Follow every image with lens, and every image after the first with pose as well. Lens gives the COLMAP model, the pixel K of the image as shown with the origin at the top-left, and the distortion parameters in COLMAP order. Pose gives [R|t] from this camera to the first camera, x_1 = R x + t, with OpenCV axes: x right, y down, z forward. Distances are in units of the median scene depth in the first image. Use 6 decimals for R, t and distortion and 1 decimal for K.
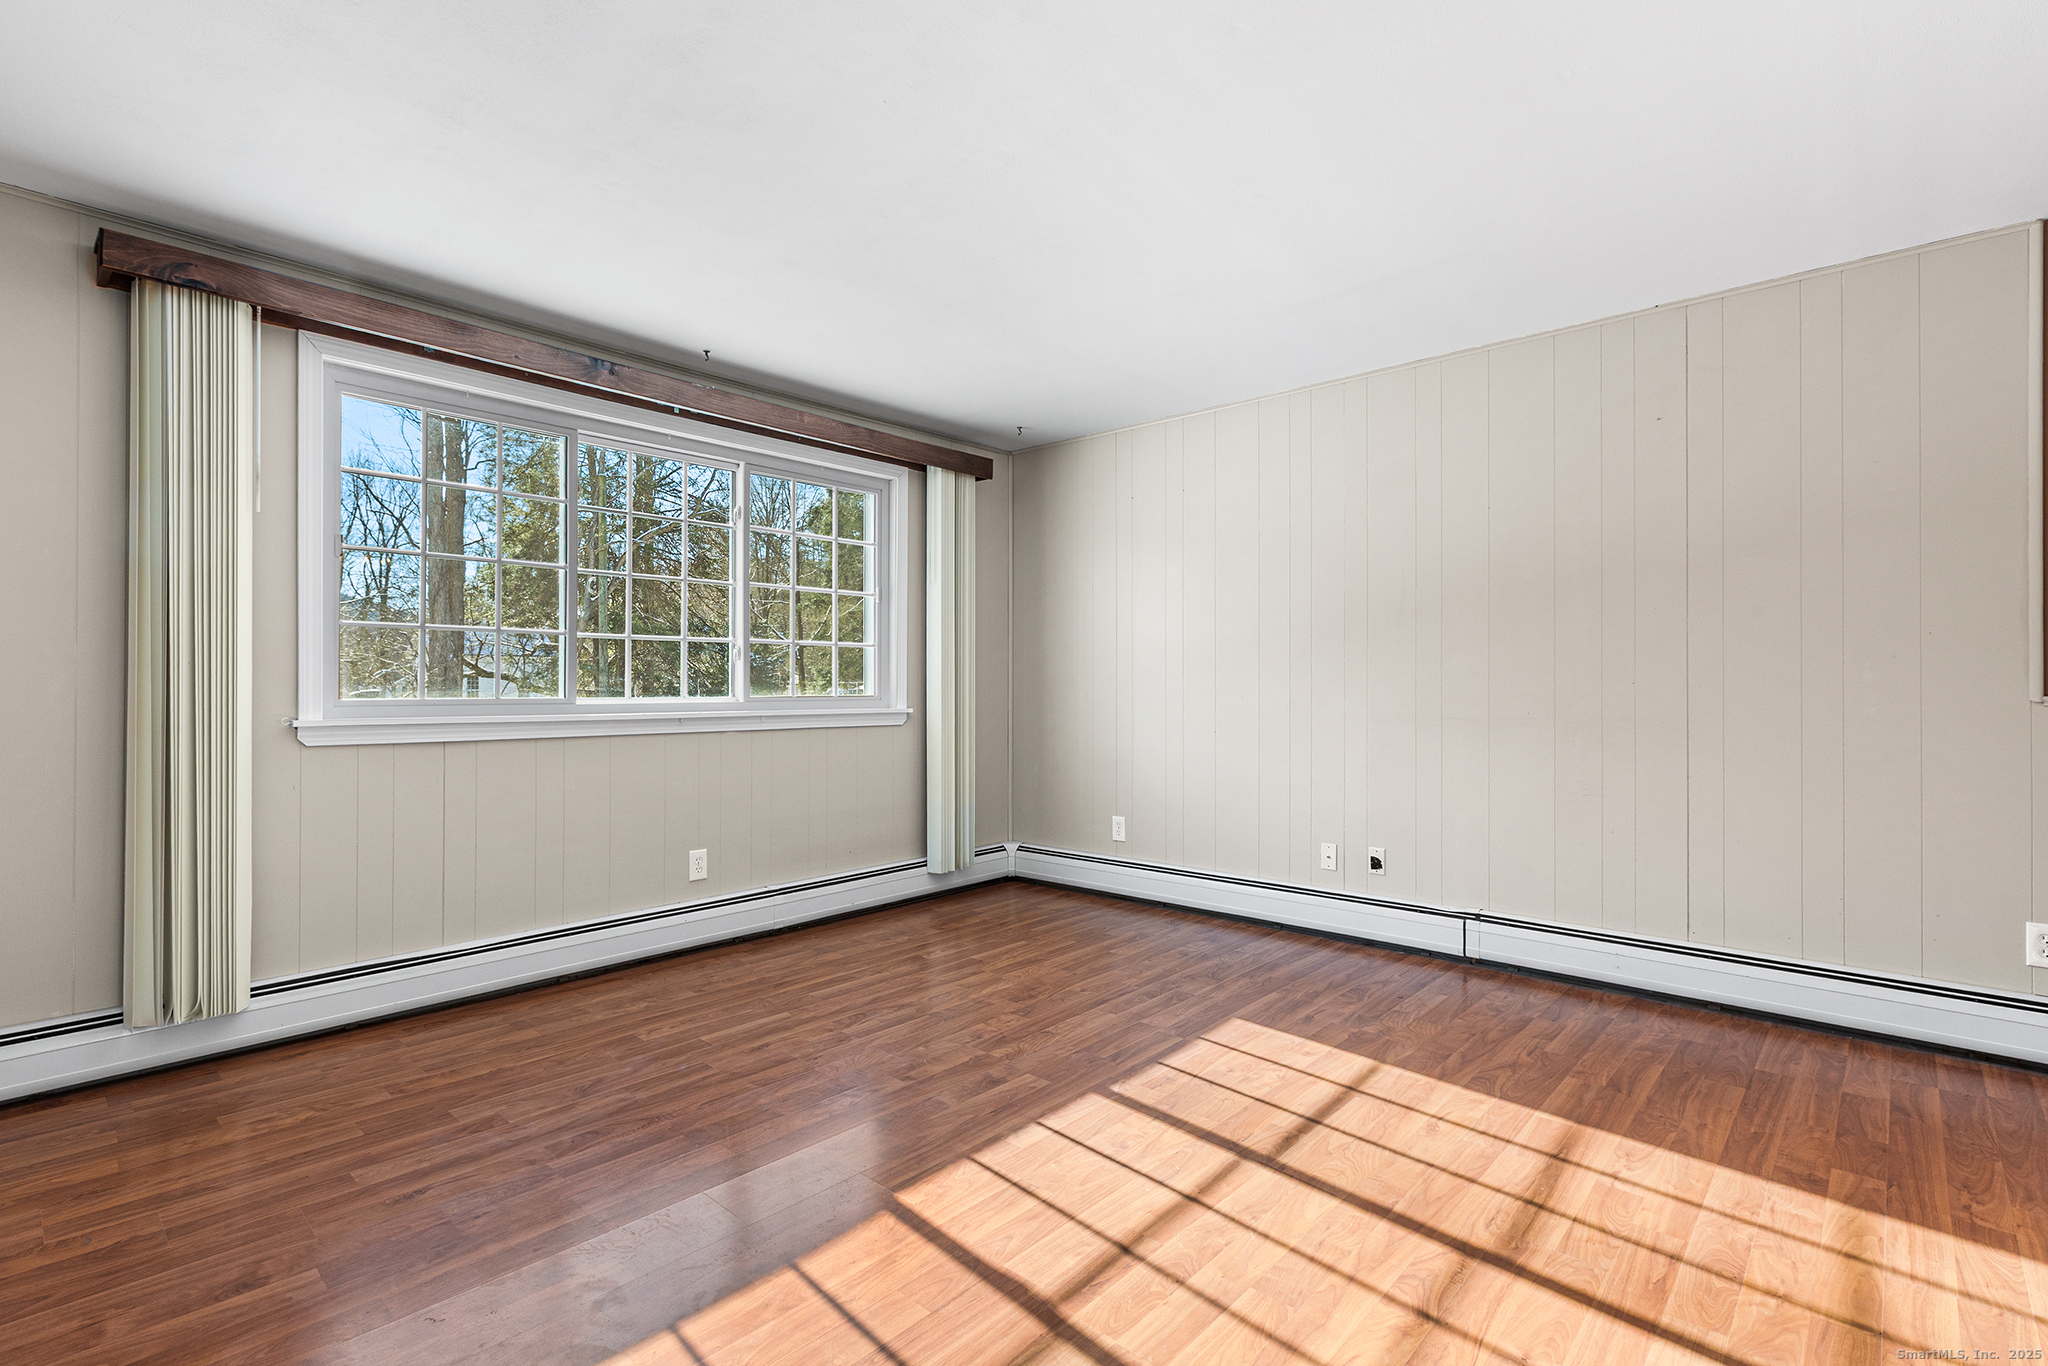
lens RADIAL K [[925.4, 0, 1024.0], [0, 925.4, 683.0], [0, 0, 1]] dist [-0.001104, -0.000297]
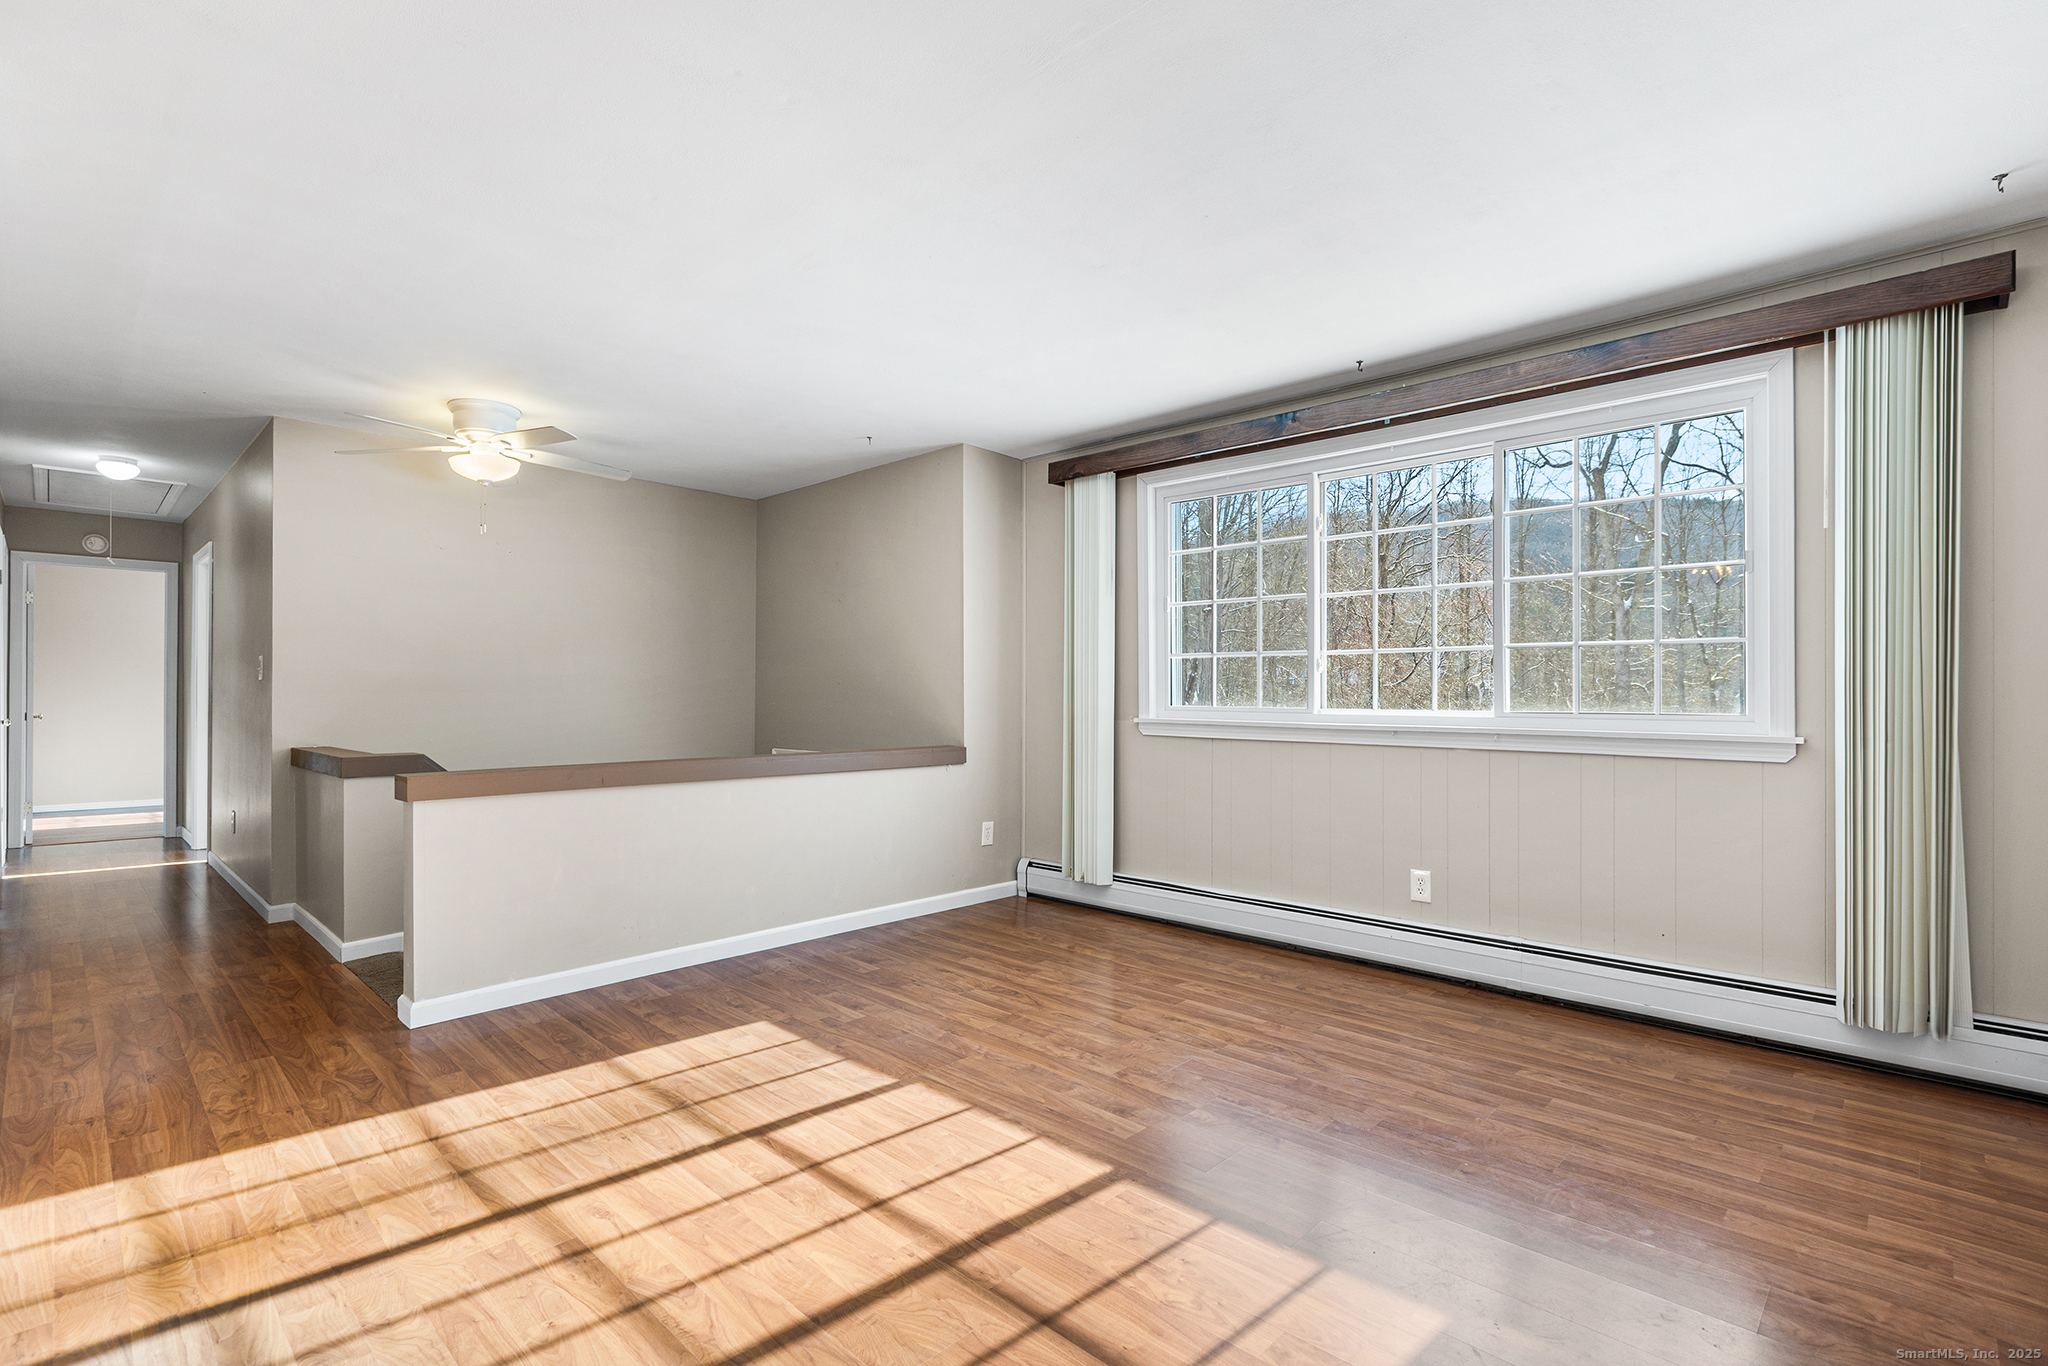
lens RADIAL K [[926.1, 0, 1007.3], [0, 926.1, 693.8], [0, 0, 1]] dist [0.001450, 0.000090]
pose [[-0.013032, -0.000806, -0.999915, 0.711354], [-0.002167, 0.999997, -0.000778, 0.000281], [0.999913, 0.002157, -0.013034, 0.685413]]
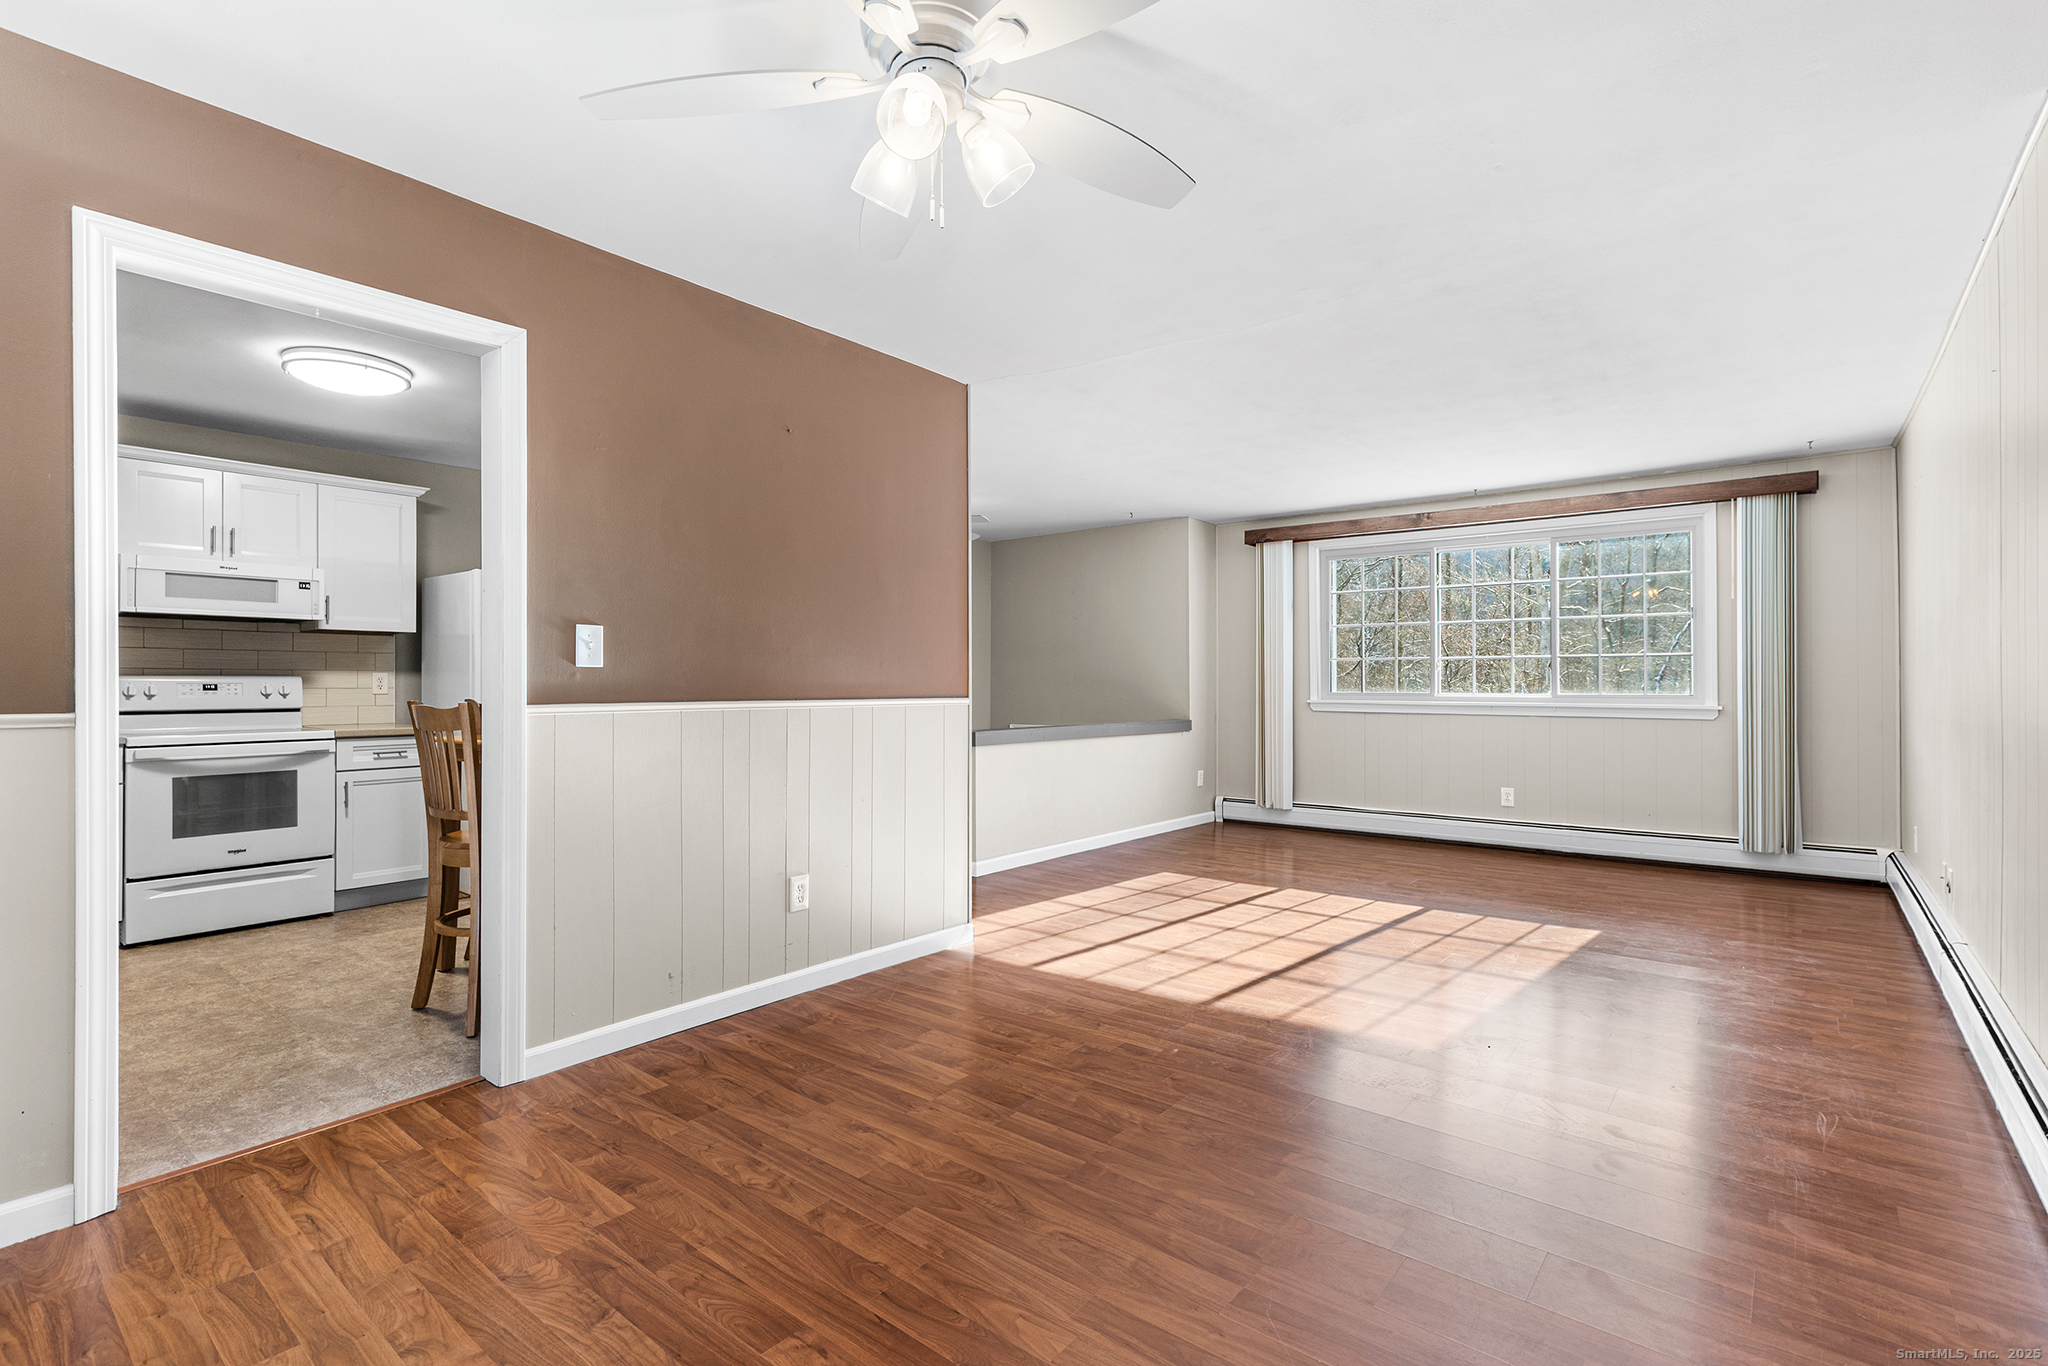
lens RADIAL K [[925.4, 0, 1024.0], [0, 925.4, 683.0], [0, 0, 1]] dist [-0.001104, -0.000297]
pose [[0.067780, -0.002318, -0.997698, 1.399863], [0.001178, 0.999997, -0.002243, 0.000572], [0.997700, -0.001023, 0.067783, 0.060901]]
